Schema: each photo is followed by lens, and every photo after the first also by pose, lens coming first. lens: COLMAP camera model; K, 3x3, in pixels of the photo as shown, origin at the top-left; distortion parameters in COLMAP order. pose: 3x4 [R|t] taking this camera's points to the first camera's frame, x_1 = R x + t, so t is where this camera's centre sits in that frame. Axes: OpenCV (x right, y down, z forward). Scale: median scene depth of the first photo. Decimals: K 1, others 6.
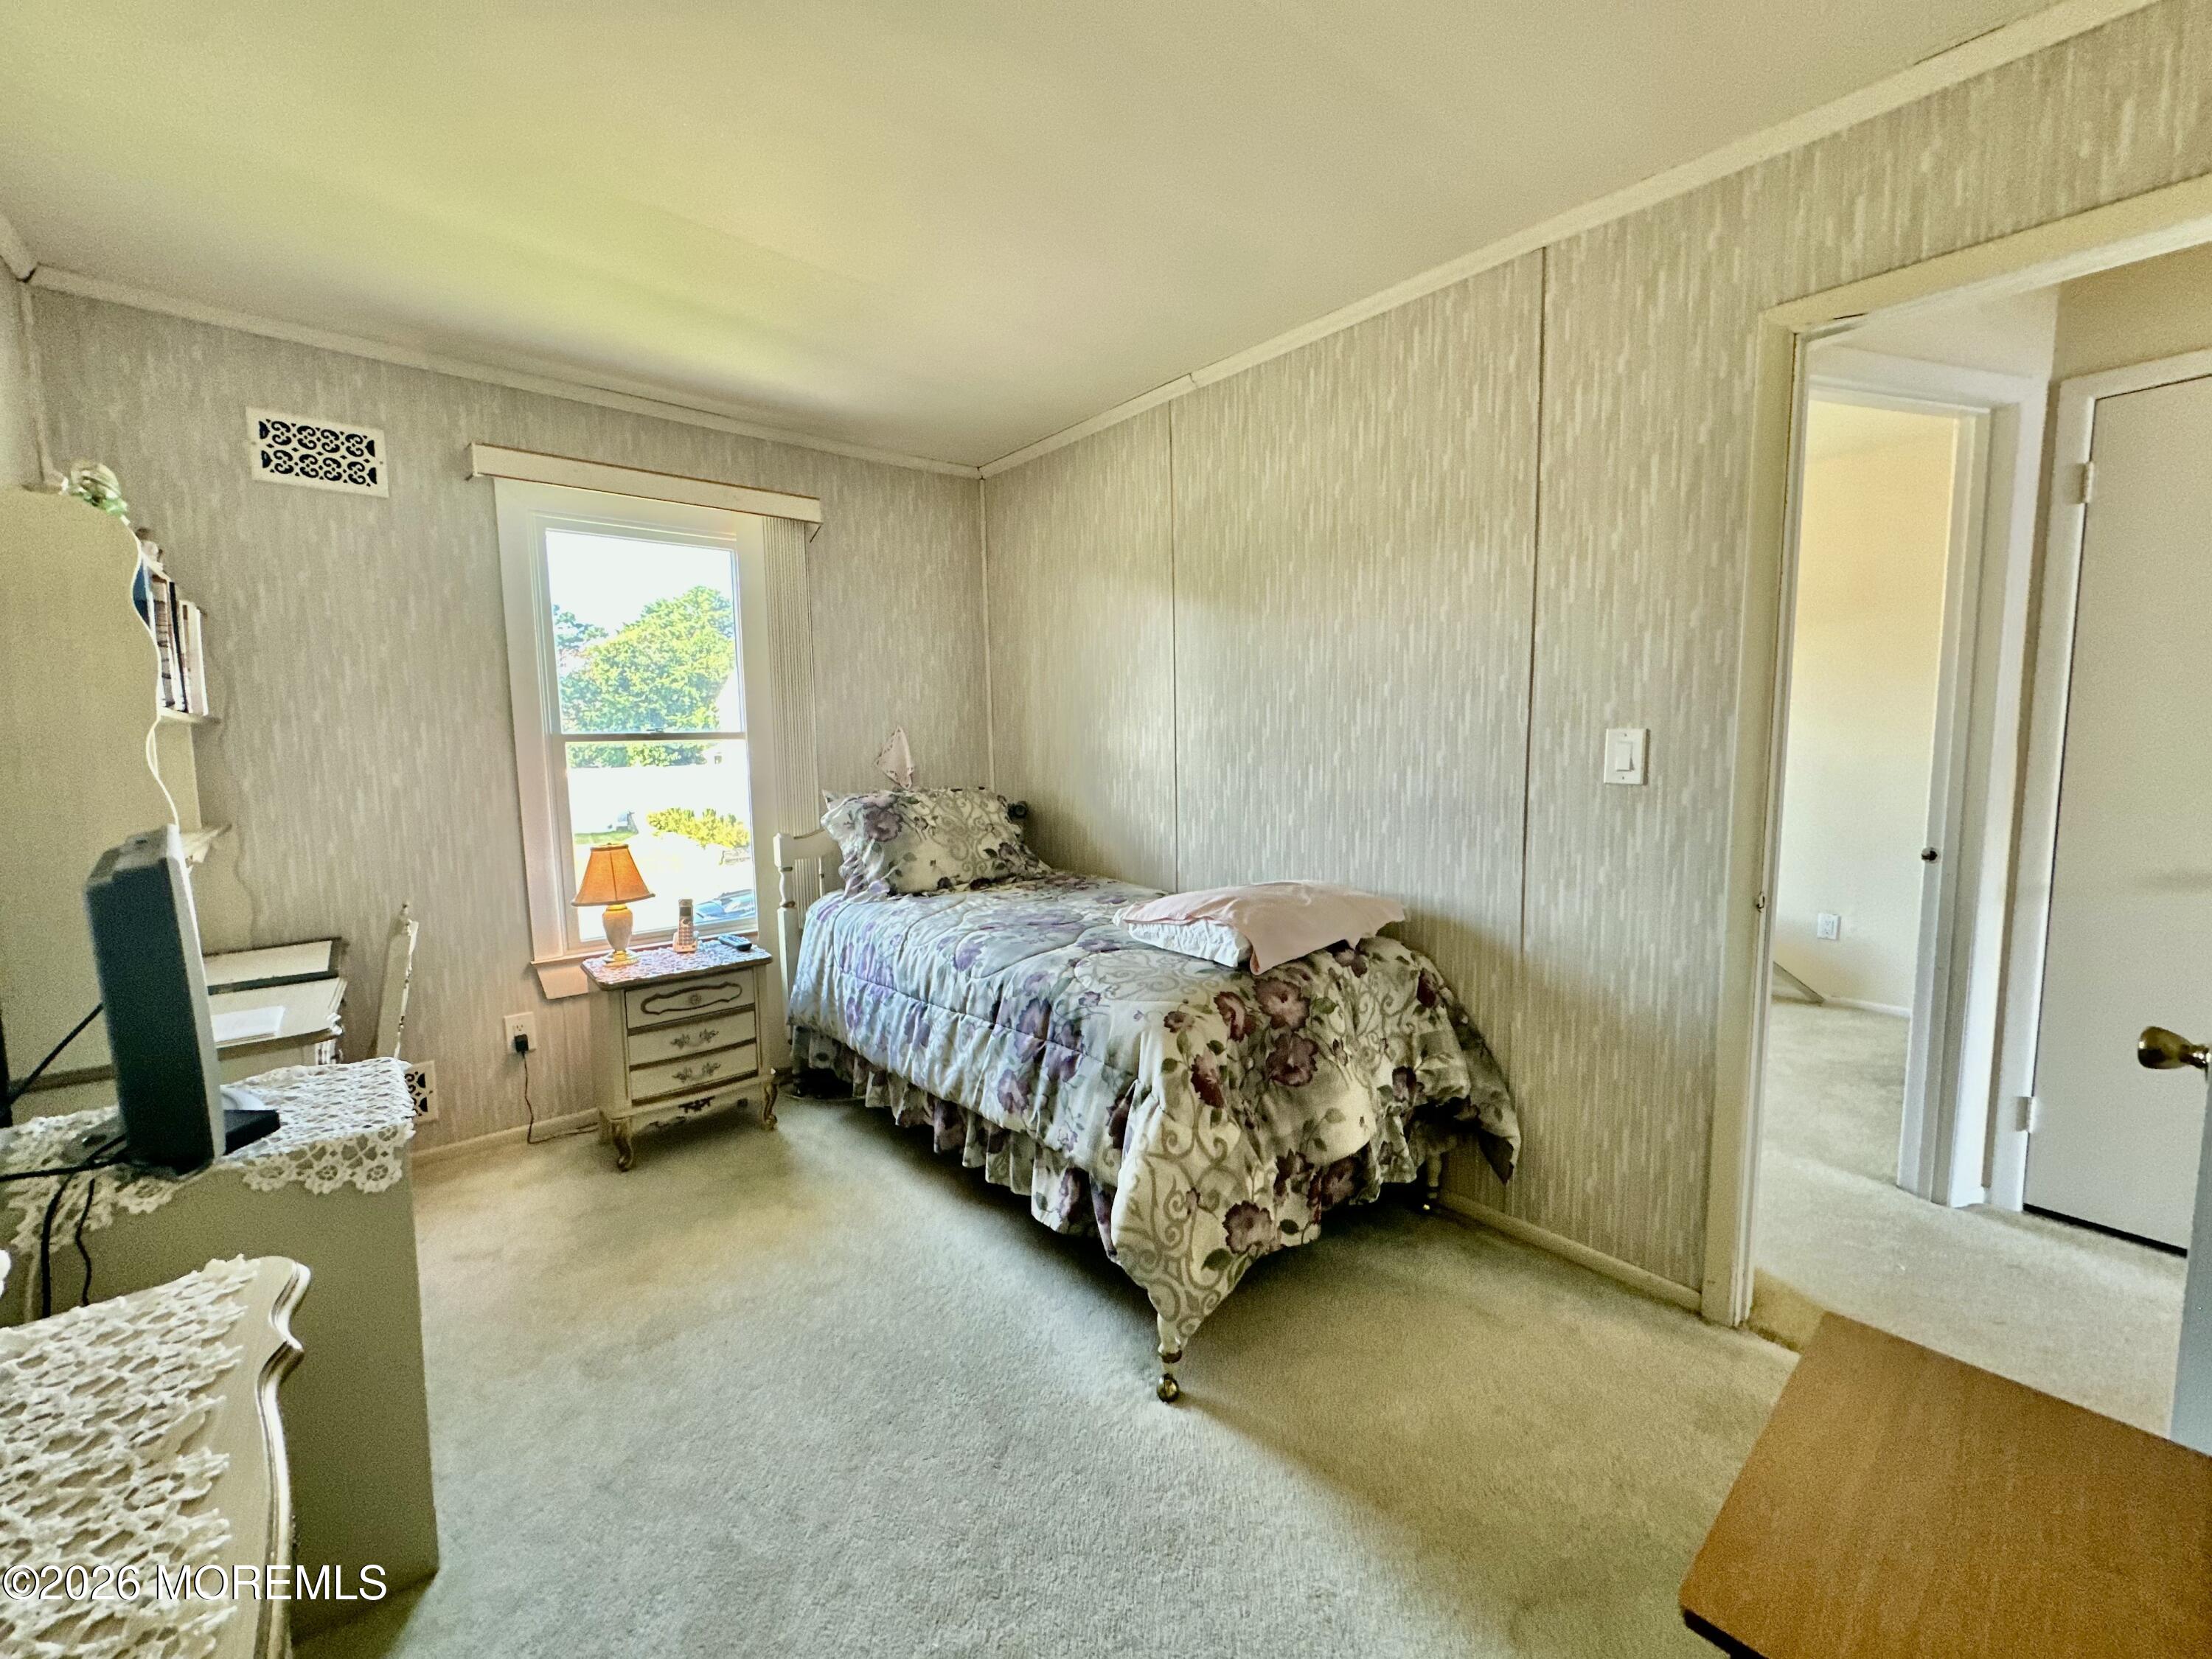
lens RADIAL K [[881.2, 0, 1103.4], [0, 881.2, 825.9], [0, 0, 1]] dist [-0.002852, 0.001098]
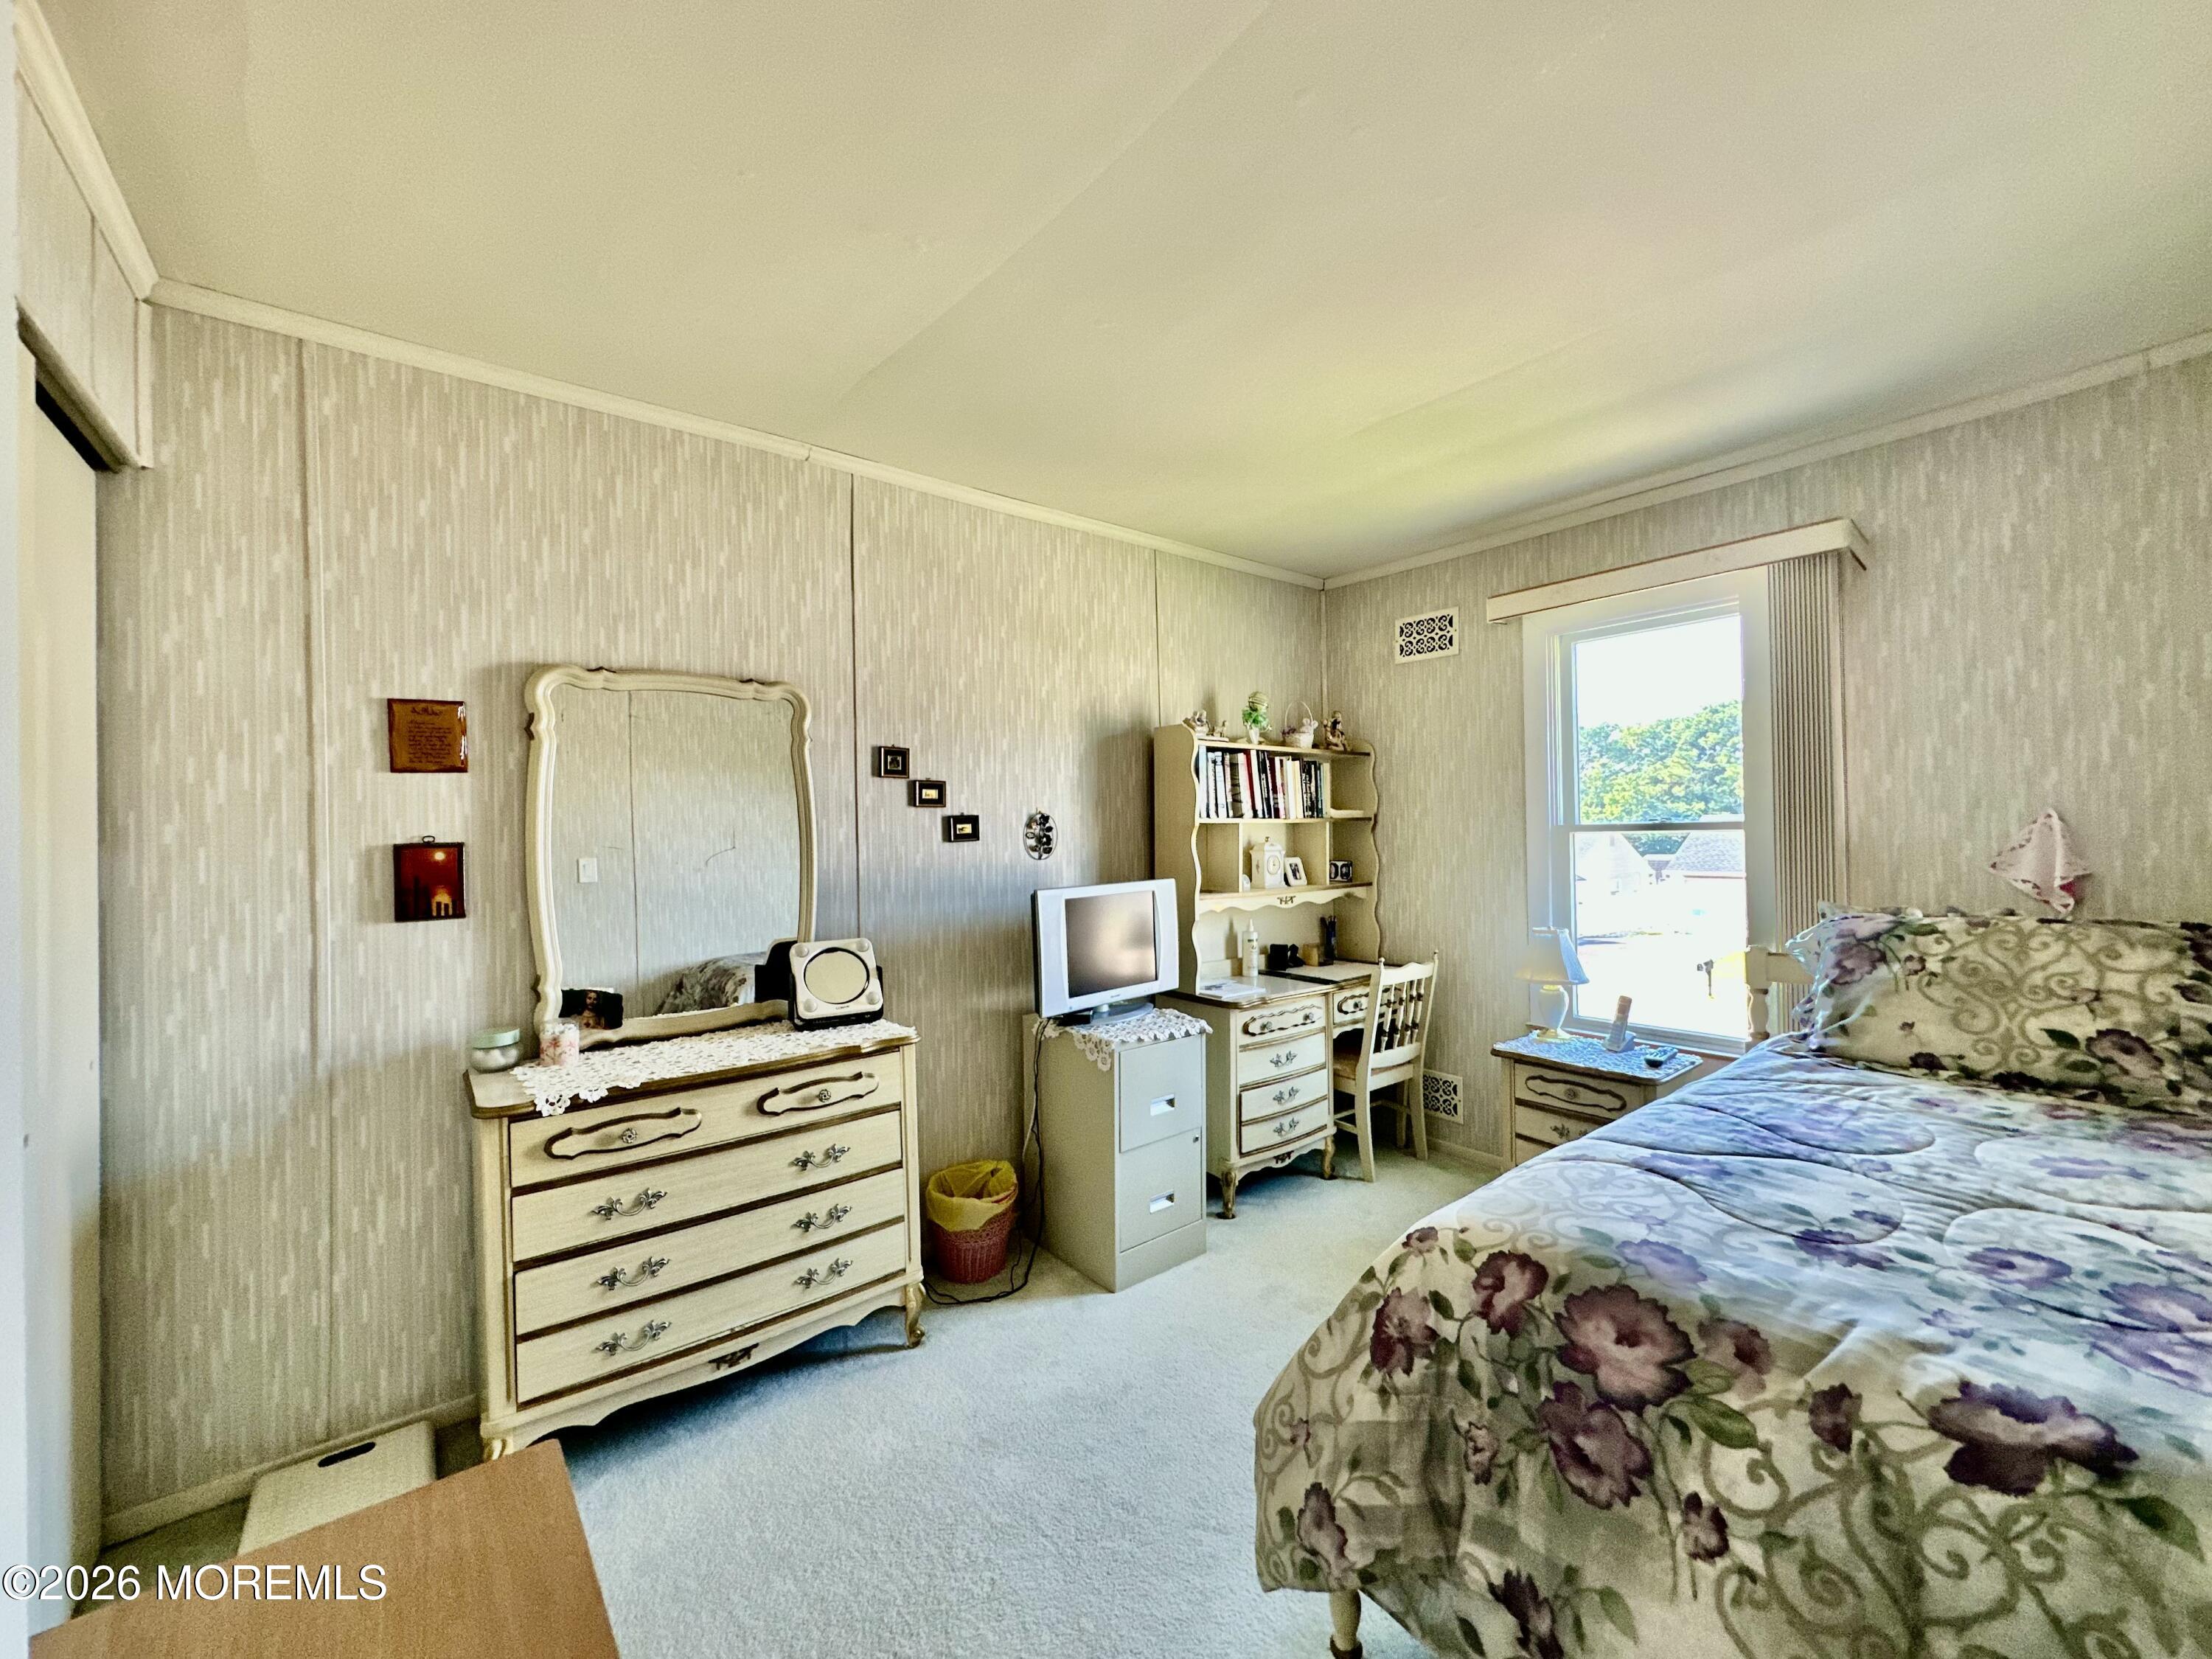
lens RADIAL K [[881.2, 0, 1103.4], [0, 881.2, 825.9], [0, 0, 1]] dist [-0.002852, 0.001098]
pose [[-0.026210, 0.011662, -0.999588, 0.617572], [-0.081609, 0.996569, 0.013766, -0.084978], [0.996320, 0.081936, -0.025168, 0.539993]]
